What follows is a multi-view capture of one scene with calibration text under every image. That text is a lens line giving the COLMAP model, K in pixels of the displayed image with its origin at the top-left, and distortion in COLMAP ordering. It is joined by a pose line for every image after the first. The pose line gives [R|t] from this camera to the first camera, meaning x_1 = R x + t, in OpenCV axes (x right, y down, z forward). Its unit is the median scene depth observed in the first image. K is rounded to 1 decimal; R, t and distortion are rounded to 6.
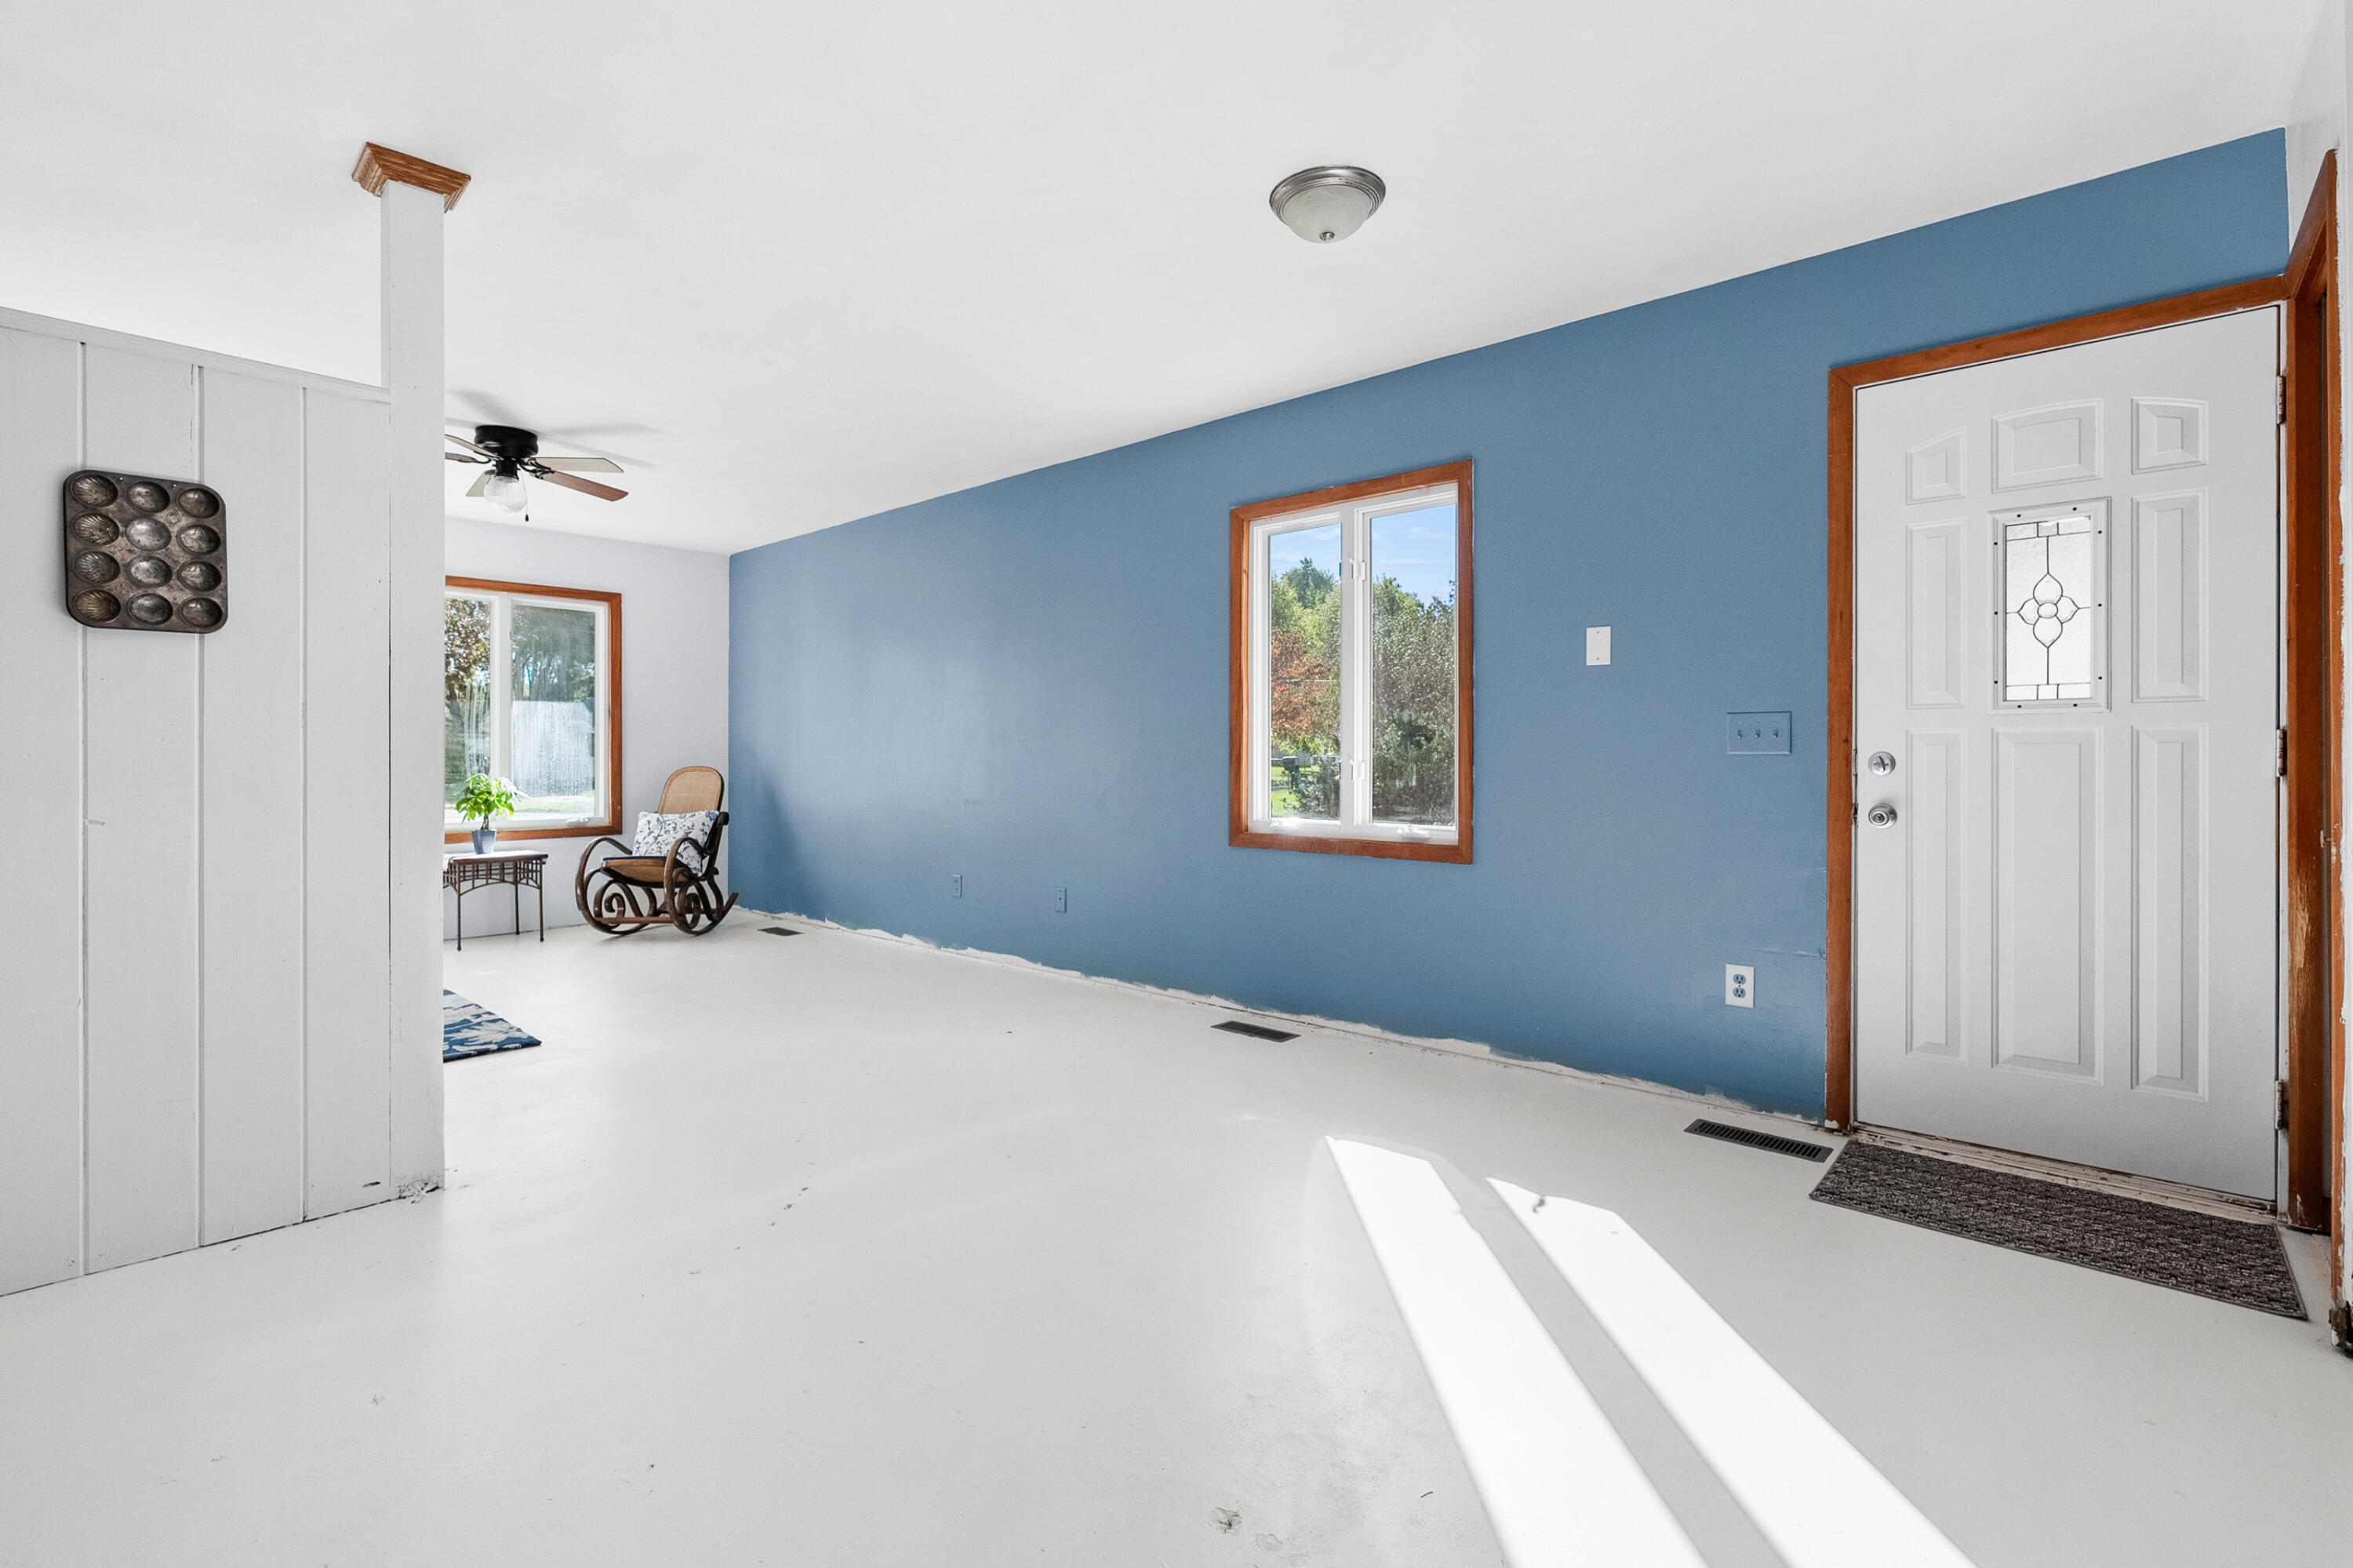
lens RADIAL K [[1059.2, 0, 1204.8], [0, 1059.2, 764.8], [0, 0, 1]] dist [-0.008606, 0.001240]
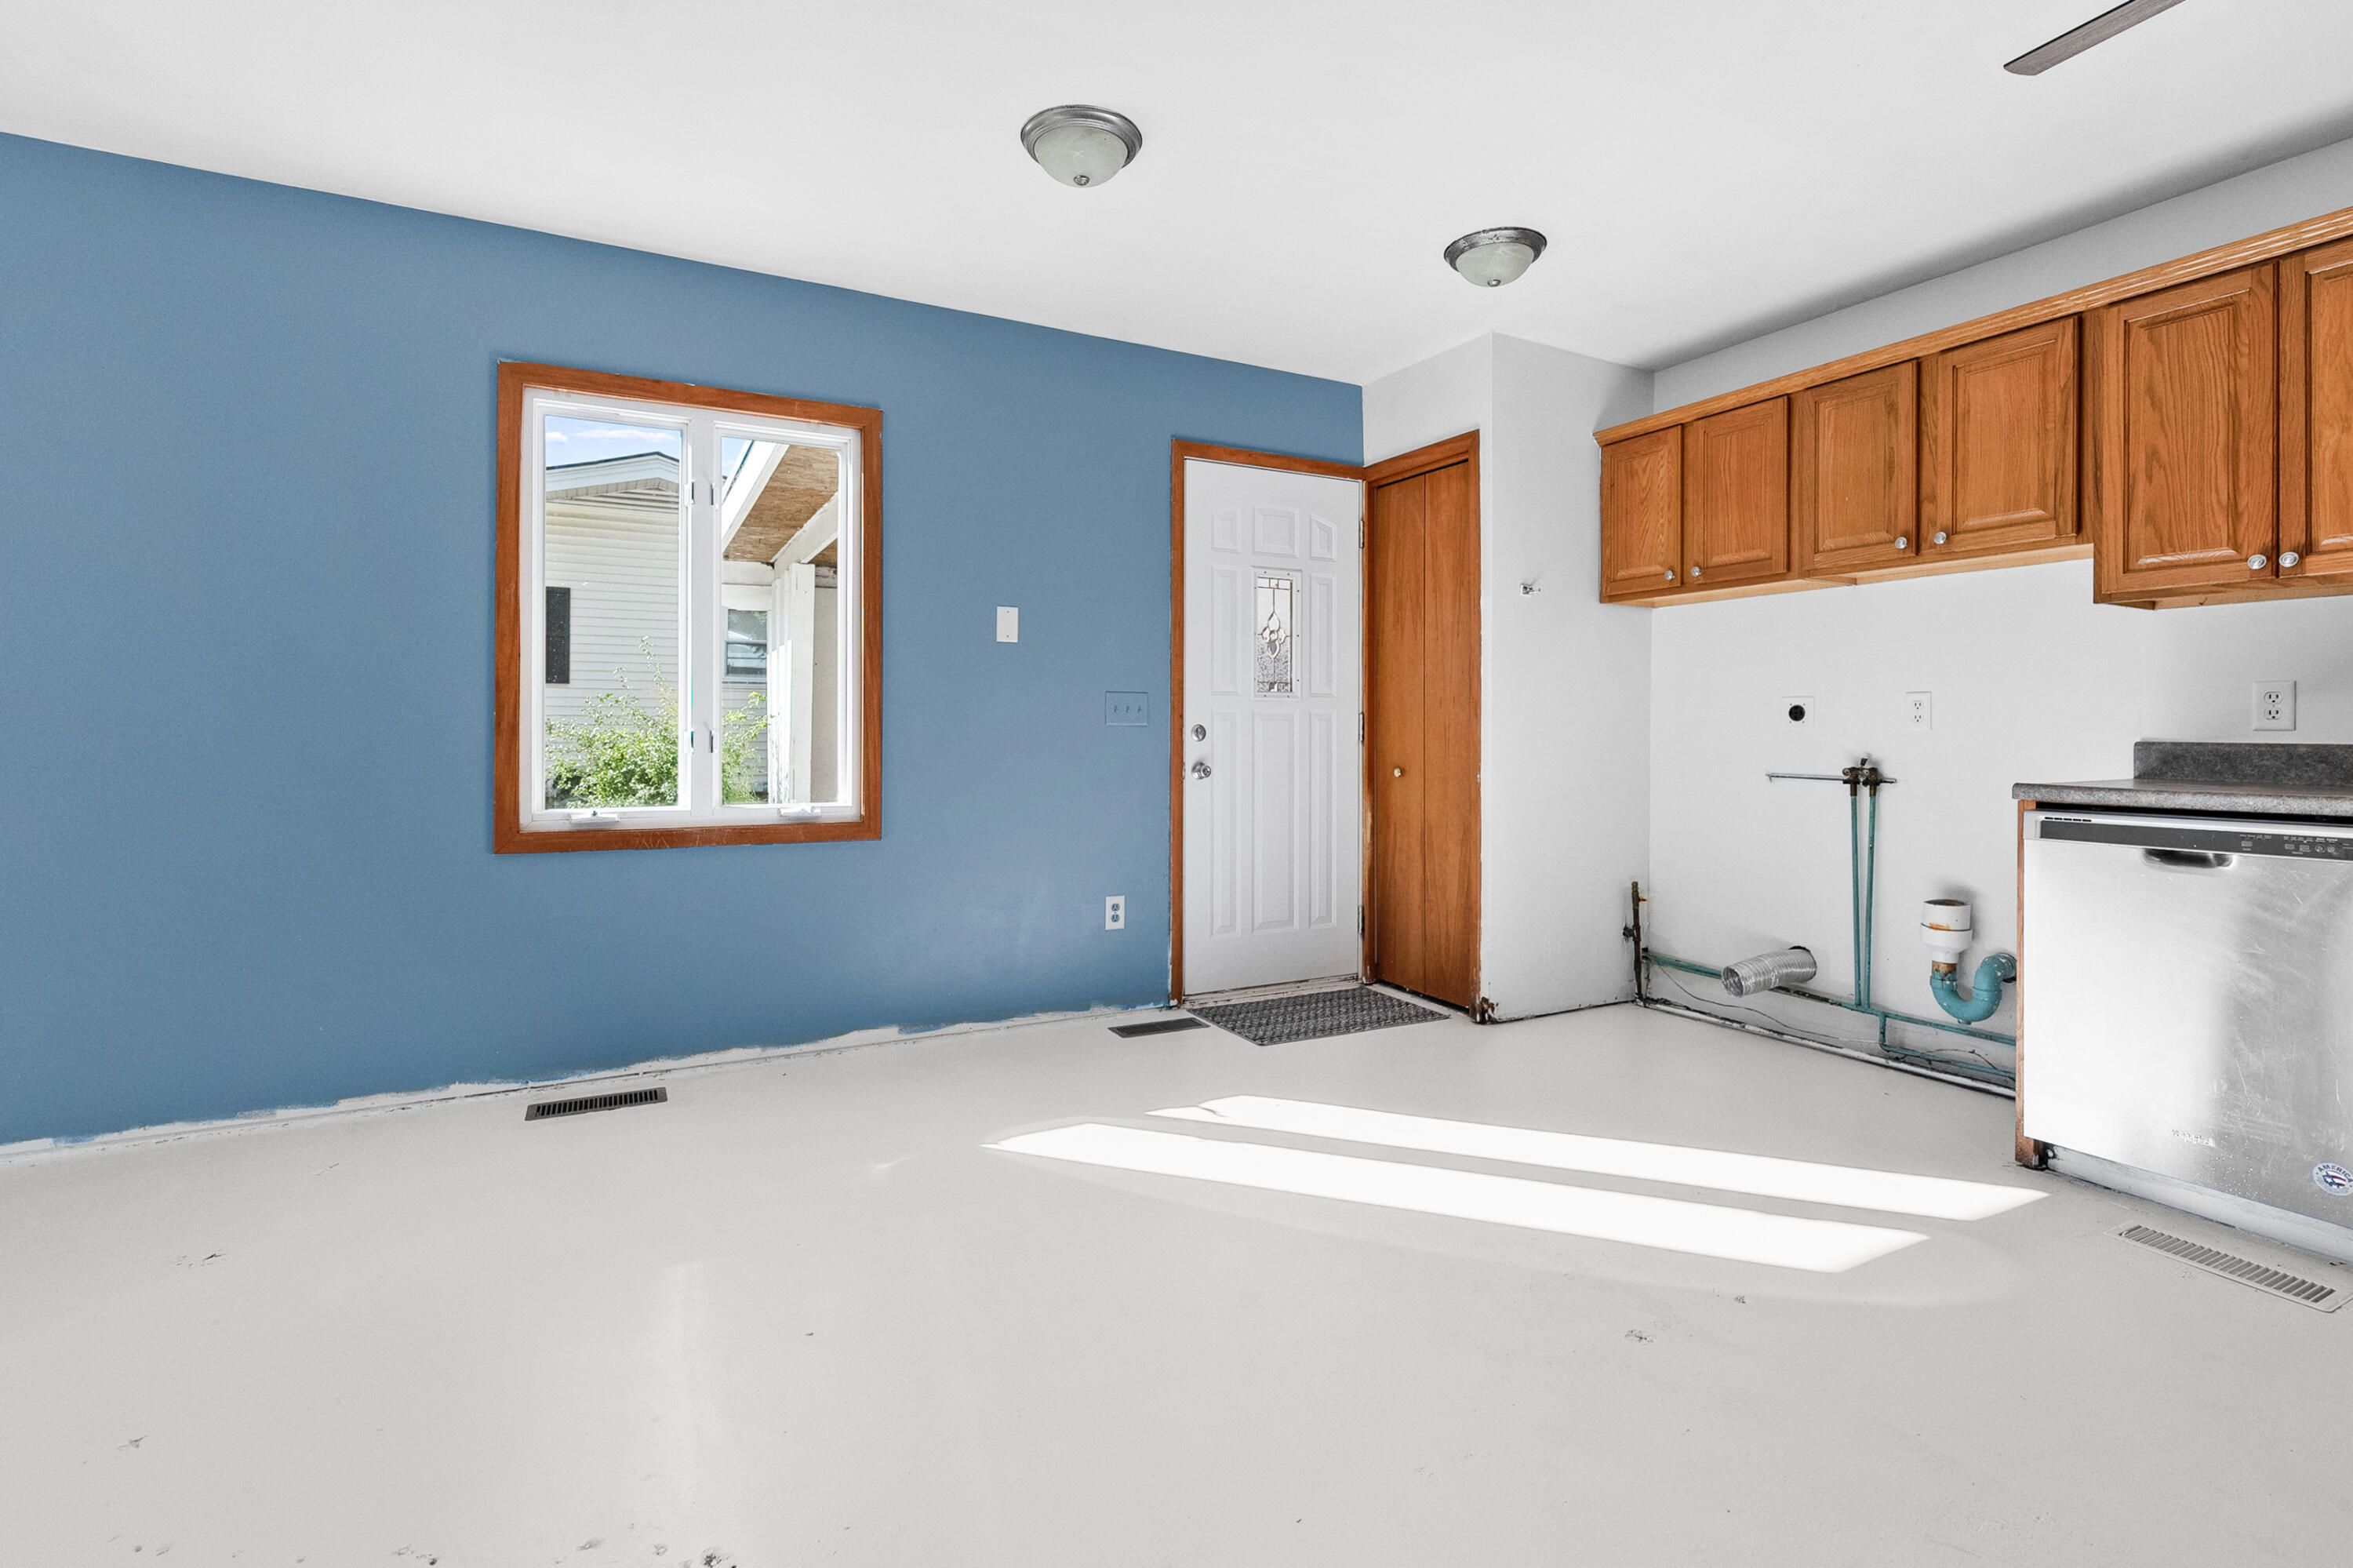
lens RADIAL K [[1059.2, 0, 1176.6], [0, 1059.2, 733.6], [0, 0, 1]] dist [-0.008606, 0.001240]
pose [[0.364847, -0.003262, 0.931062, -0.661698], [-0.001465, 0.999991, 0.004078, -0.005874], [-0.931066, -0.002851, 0.364839, 0.513223]]
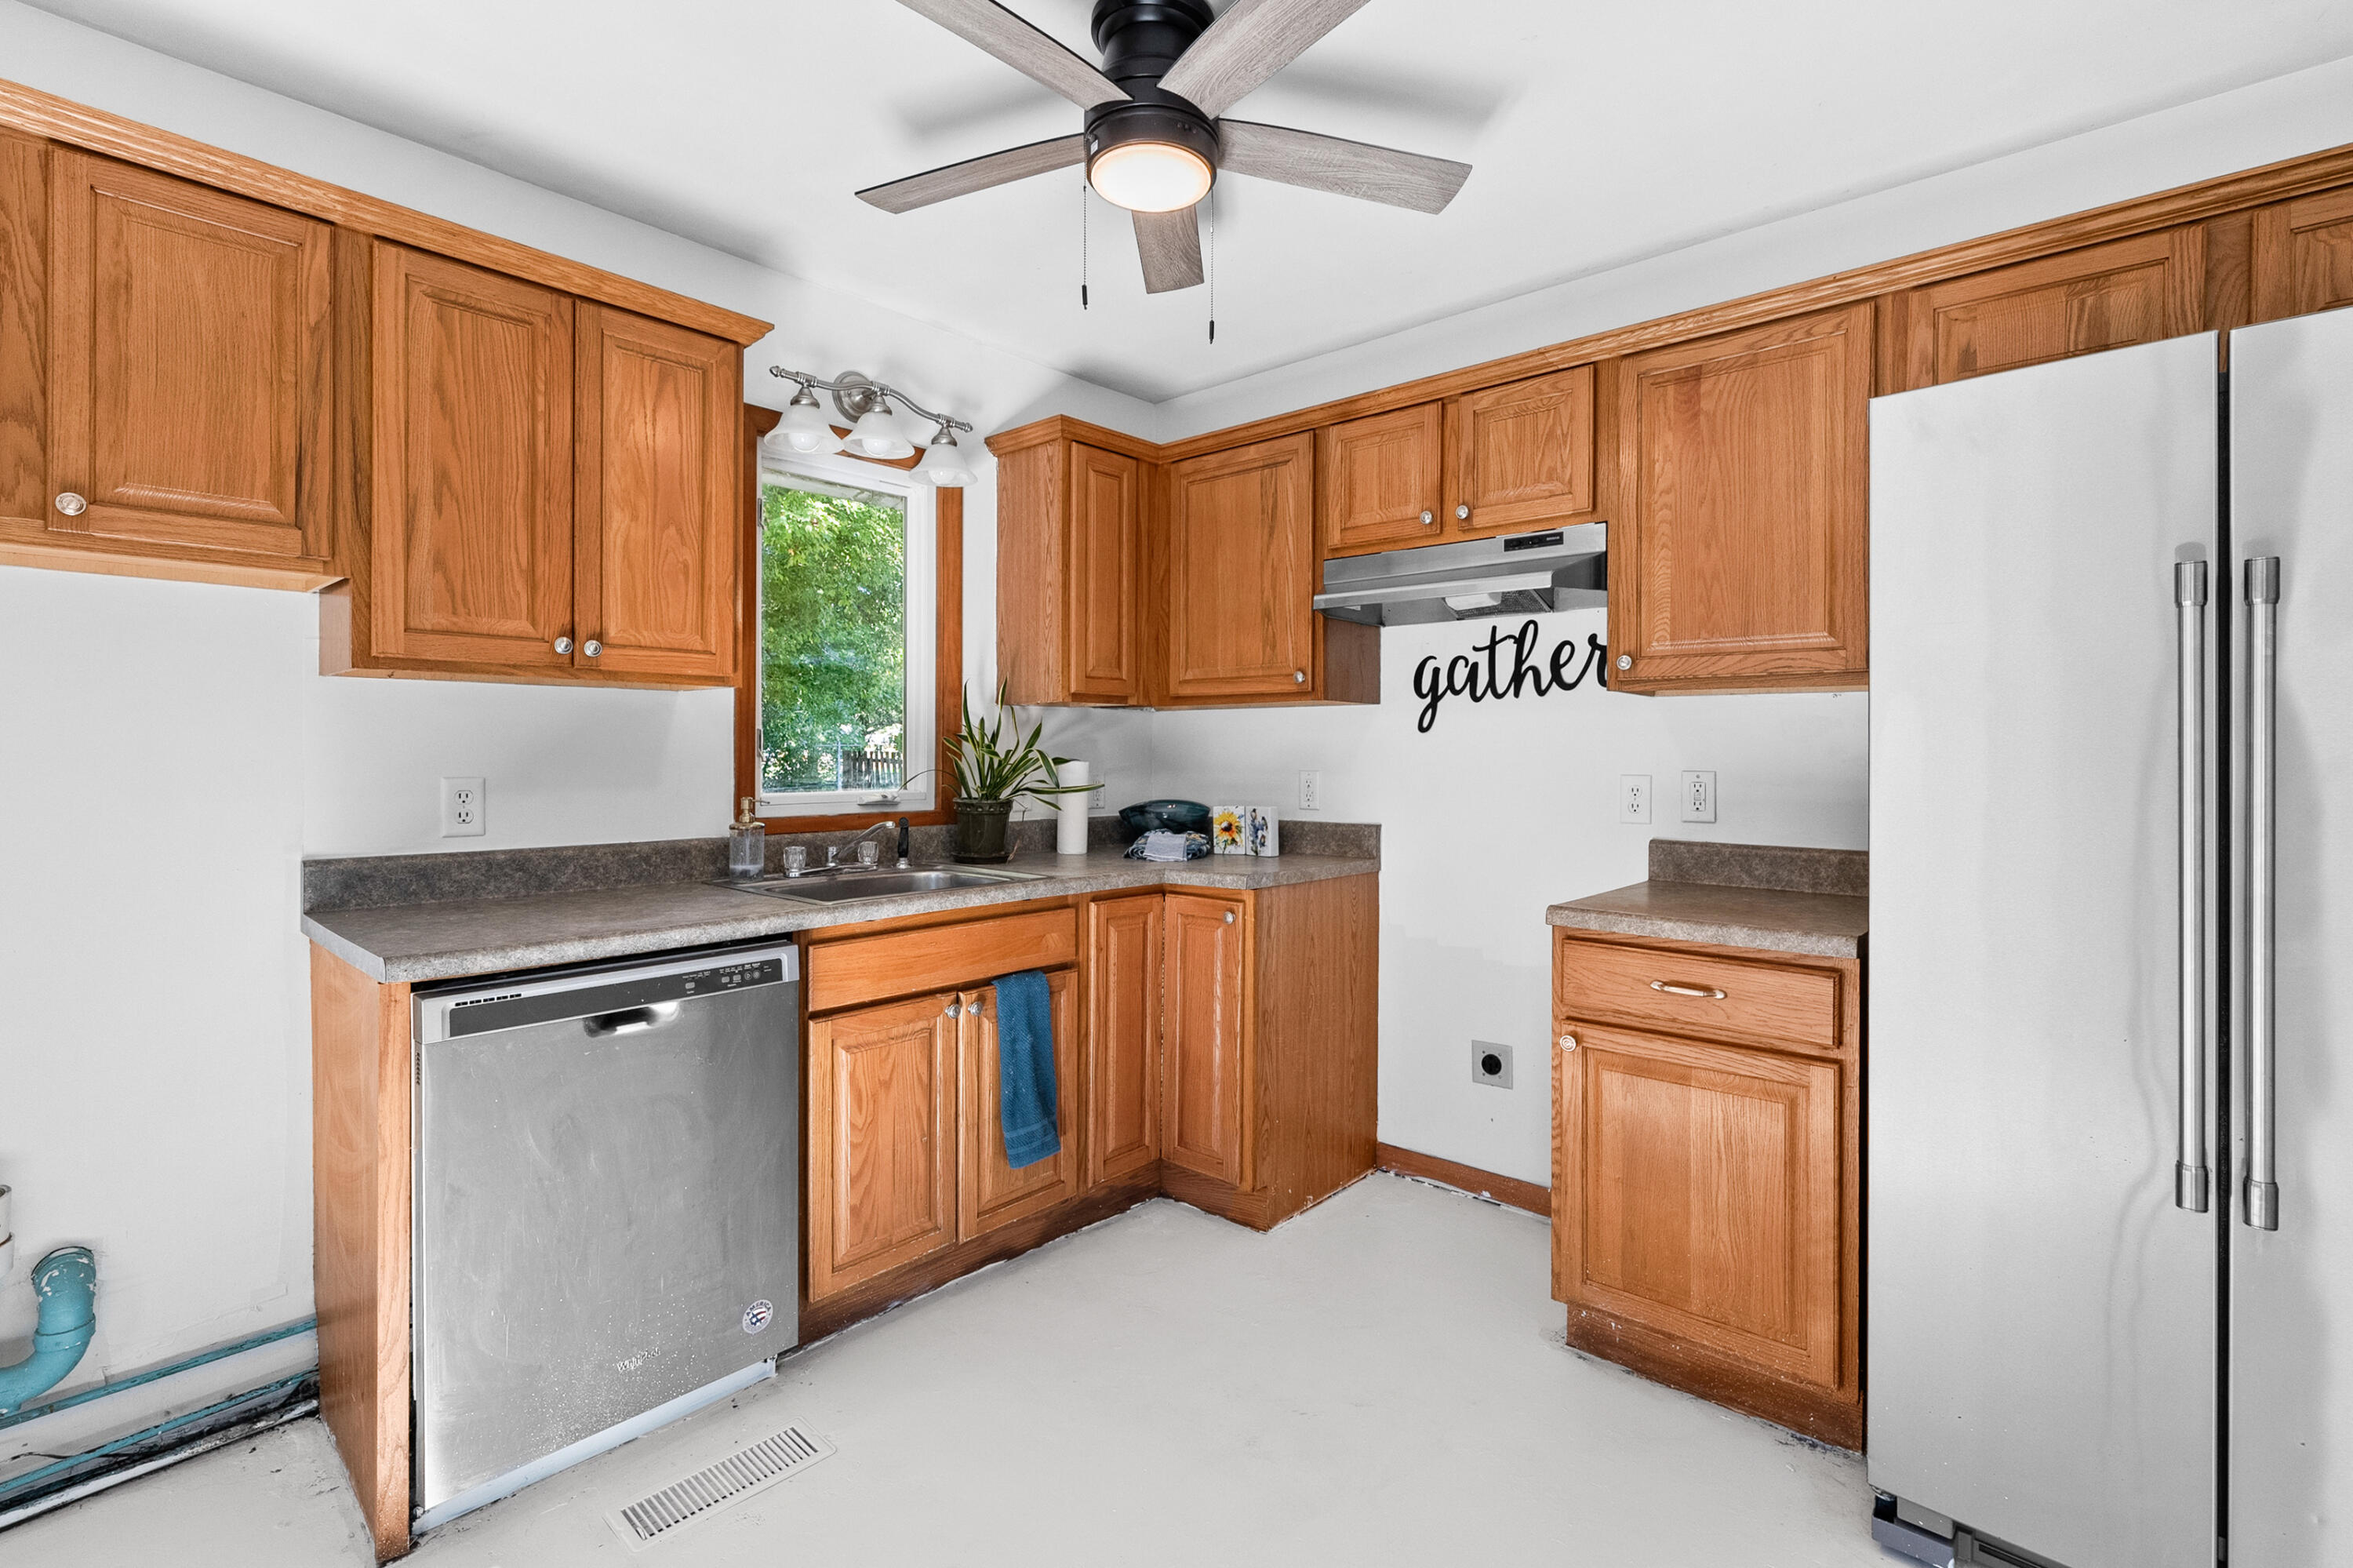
lens RADIAL K [[1059.2, 0, 1227.7], [0, 1059.2, 753.3], [0, 0, 1]] dist [-0.008606, 0.001240]
pose [[-0.999984, -0.005463, 0.001167, -0.015263], [-0.005460, 0.999981, 0.002703, -0.072344], [-0.001181, 0.002696, -0.999996, 0.728068]]
